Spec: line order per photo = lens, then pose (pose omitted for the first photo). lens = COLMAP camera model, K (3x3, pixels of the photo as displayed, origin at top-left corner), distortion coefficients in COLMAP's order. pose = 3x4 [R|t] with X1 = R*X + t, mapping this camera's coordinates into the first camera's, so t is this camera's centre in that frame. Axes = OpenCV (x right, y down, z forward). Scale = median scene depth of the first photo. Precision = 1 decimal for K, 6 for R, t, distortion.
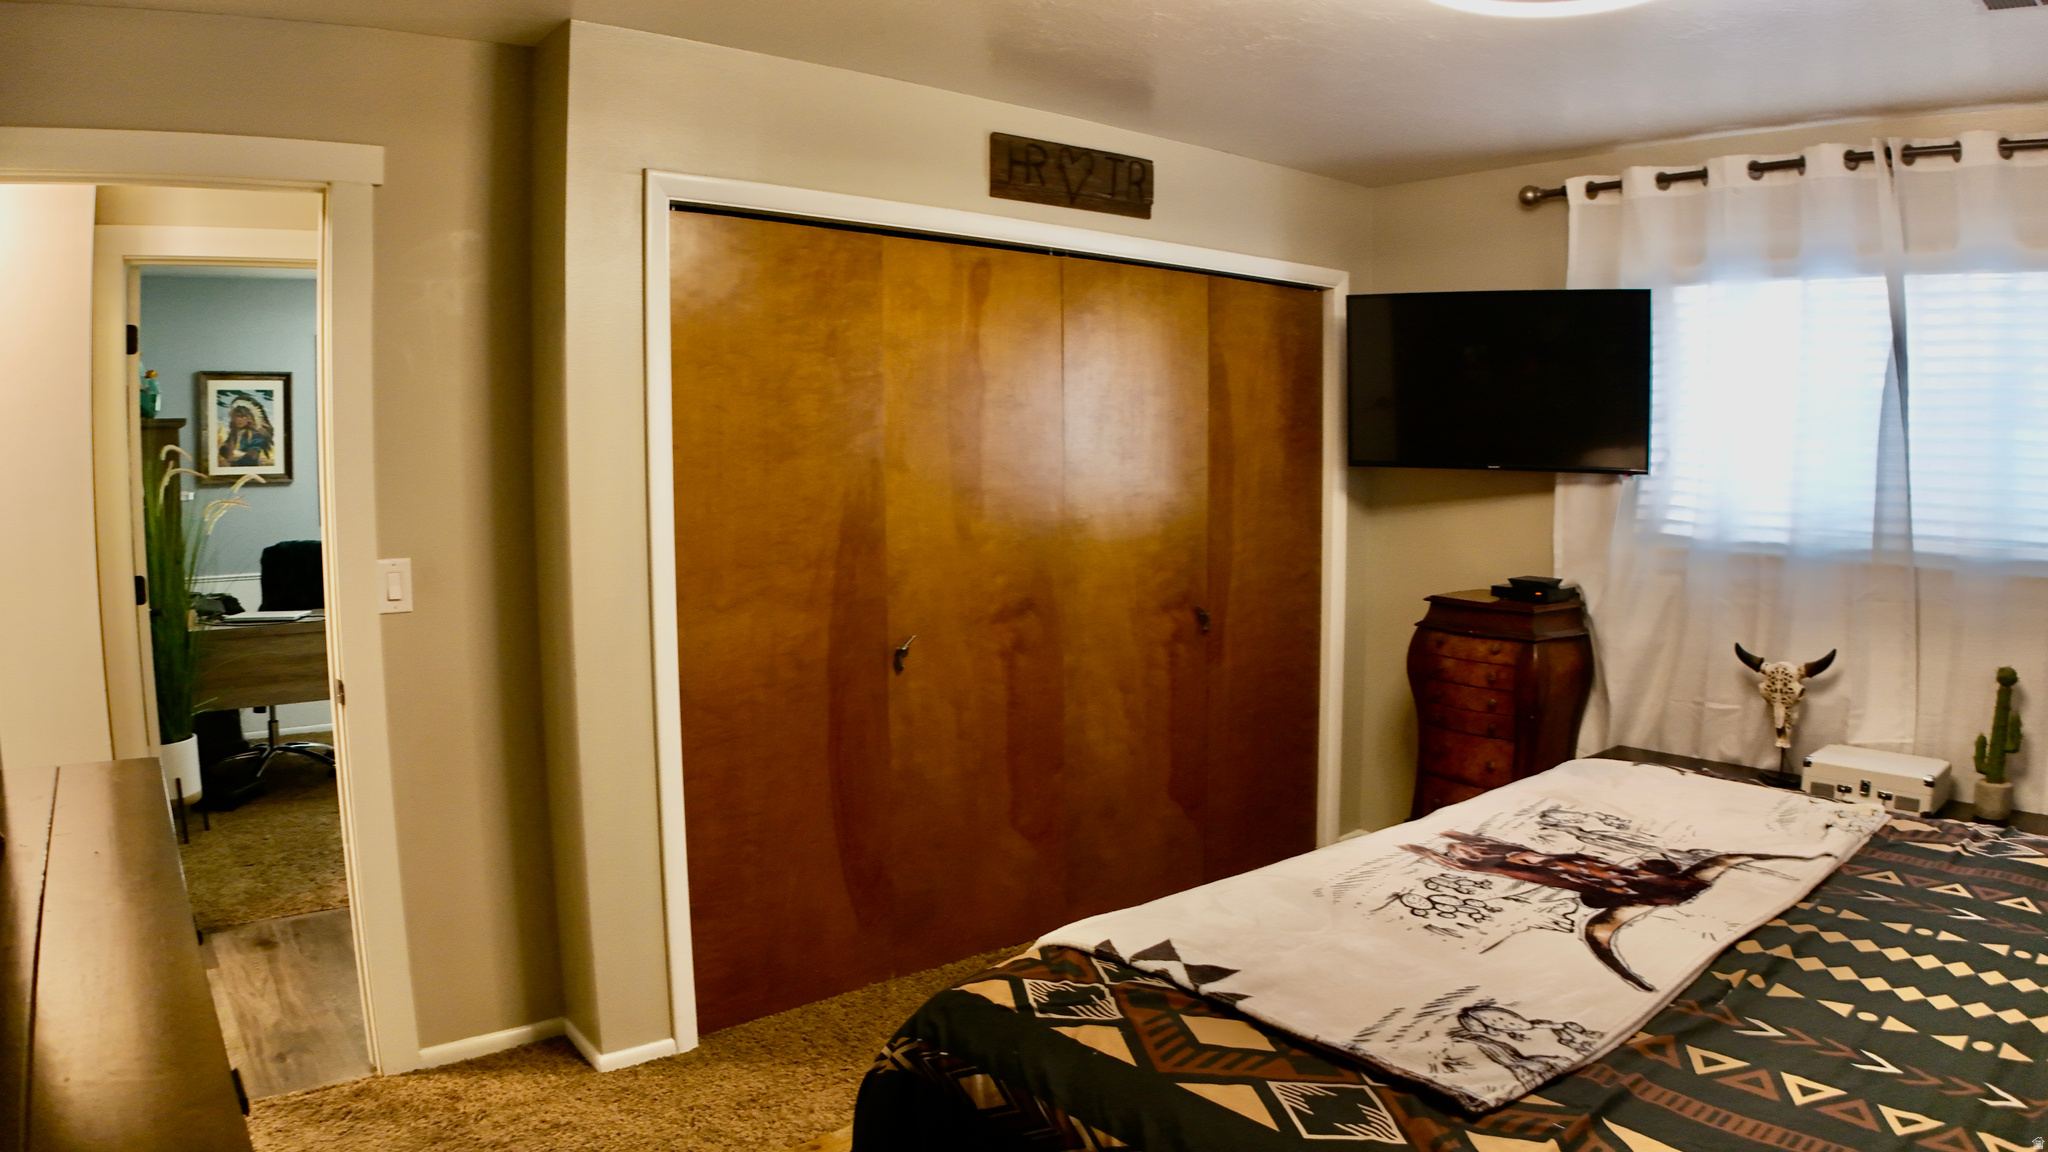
lens RADIAL K [[1269.0, 0, 1024.0], [0, 1269.0, 576.0], [0, 0, 1]] dist [-0.185271, 0.022199]
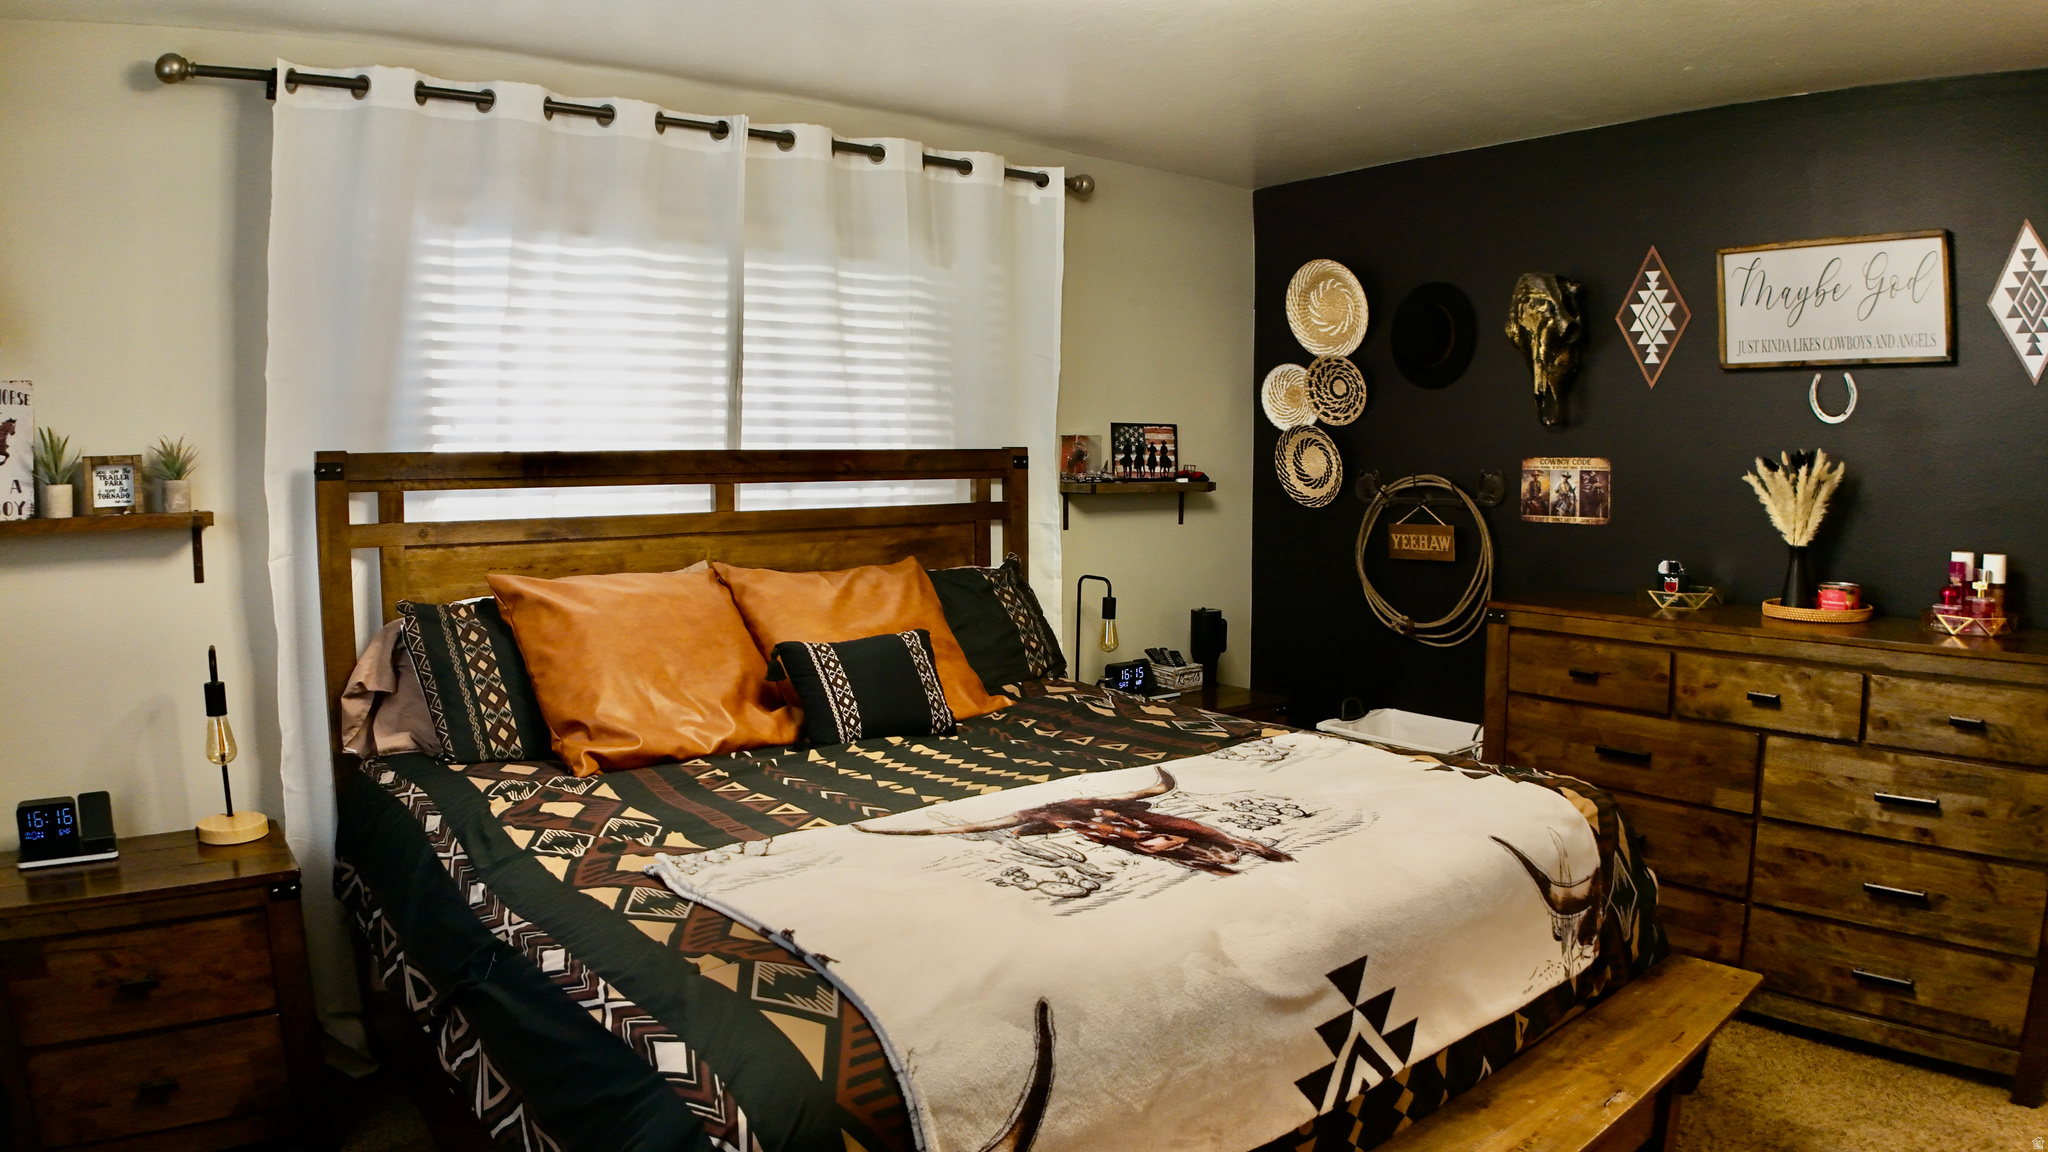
lens RADIAL K [[1269.0, 0, 1024.0], [0, 1269.0, 576.0], [0, 0, 1]] dist [-0.185271, 0.022199]
pose [[-0.999939, 0.002262, 0.010796, 0.493717], [0.004240, 0.982371, 0.186893, -0.162765], [-0.010183, 0.186927, -0.982321, 1.878078]]
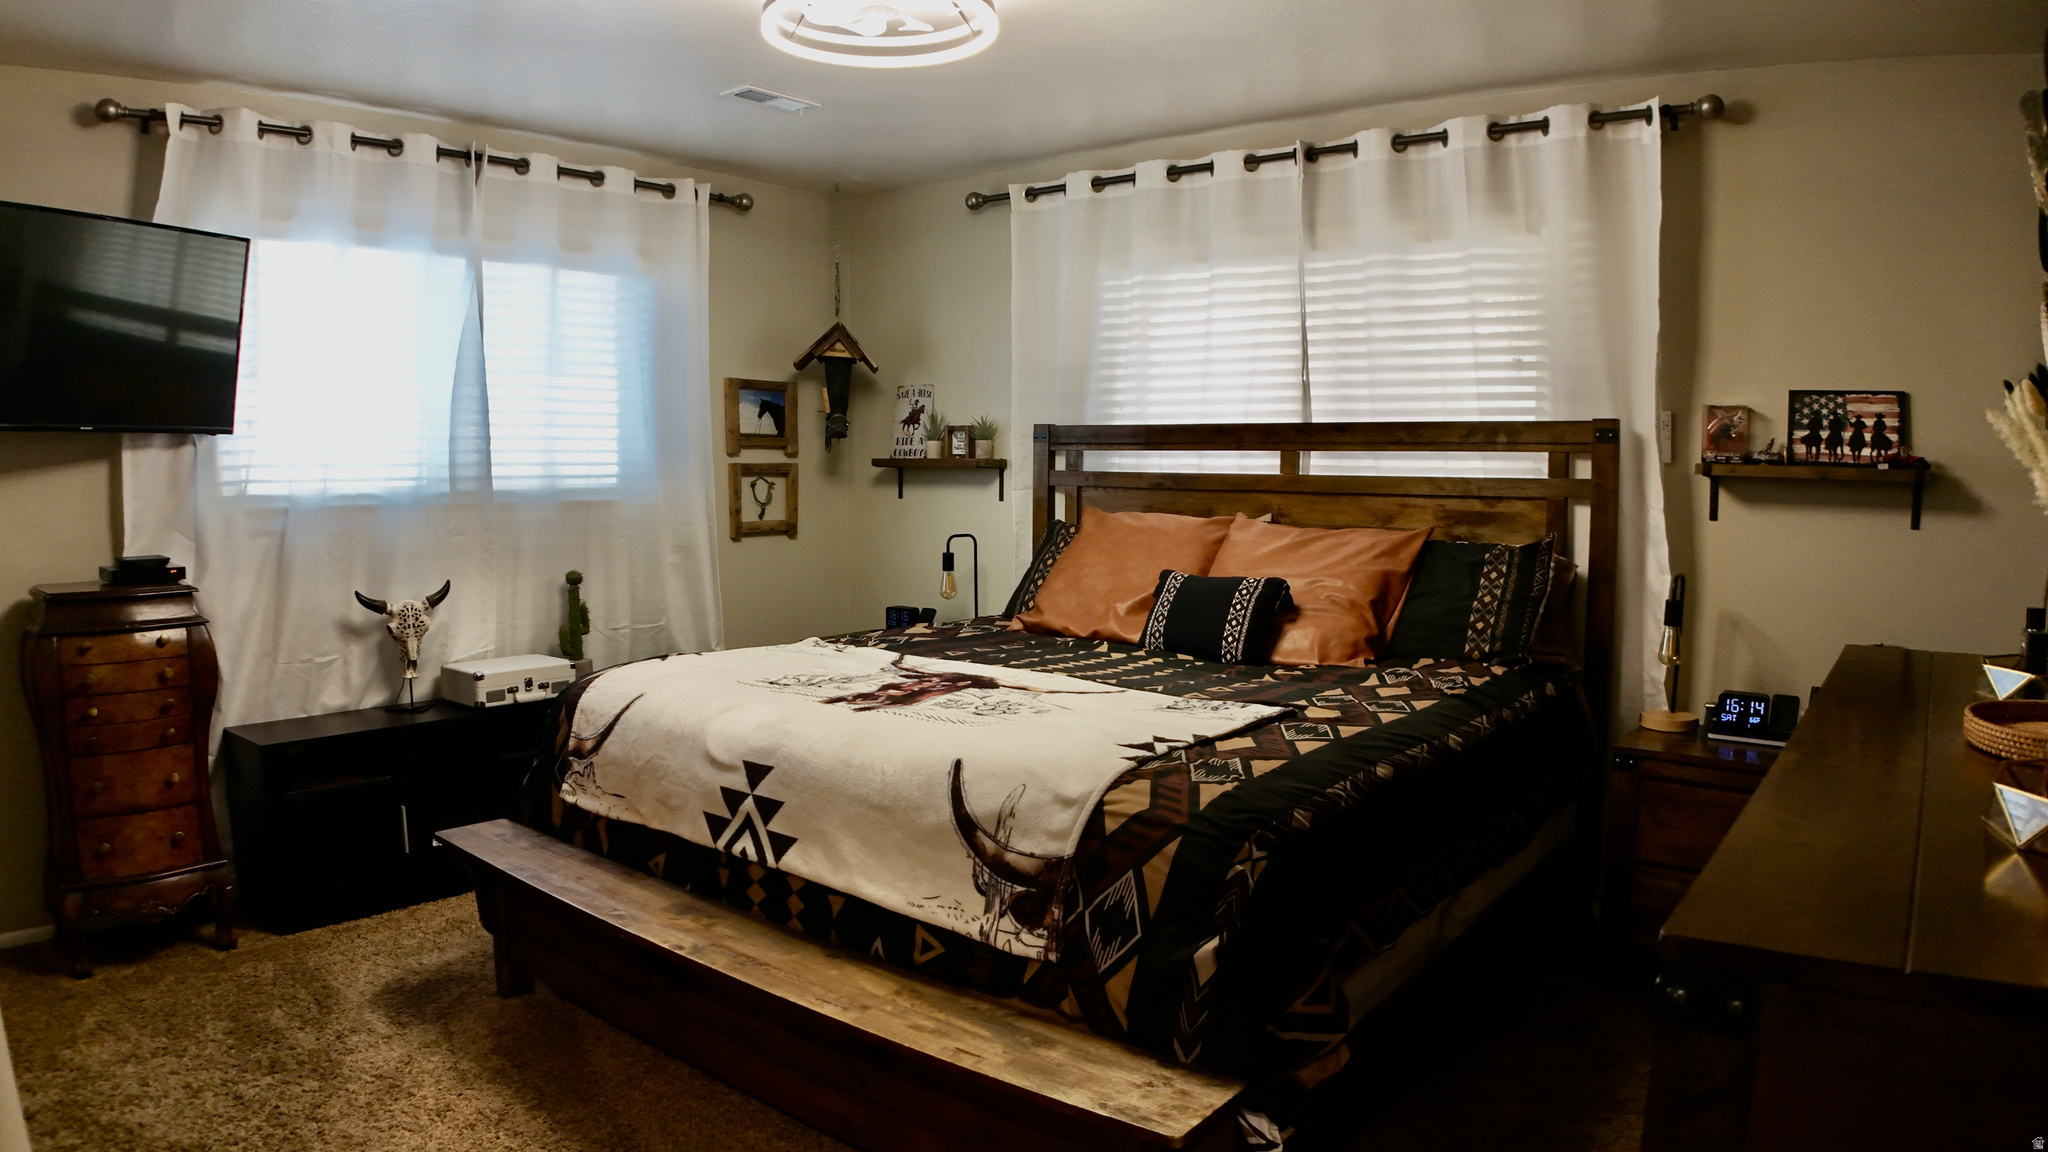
lens RADIAL K [[1269.0, 0, 1024.0], [0, 1269.0, 576.0], [0, 0, 1]] dist [-0.185271, 0.022199]
pose [[-0.207755, -0.086157, 0.974379, -0.926155], [0.087449, 0.990489, 0.106227, -0.029563], [-0.974264, 0.107278, -0.198245, 1.074412]]
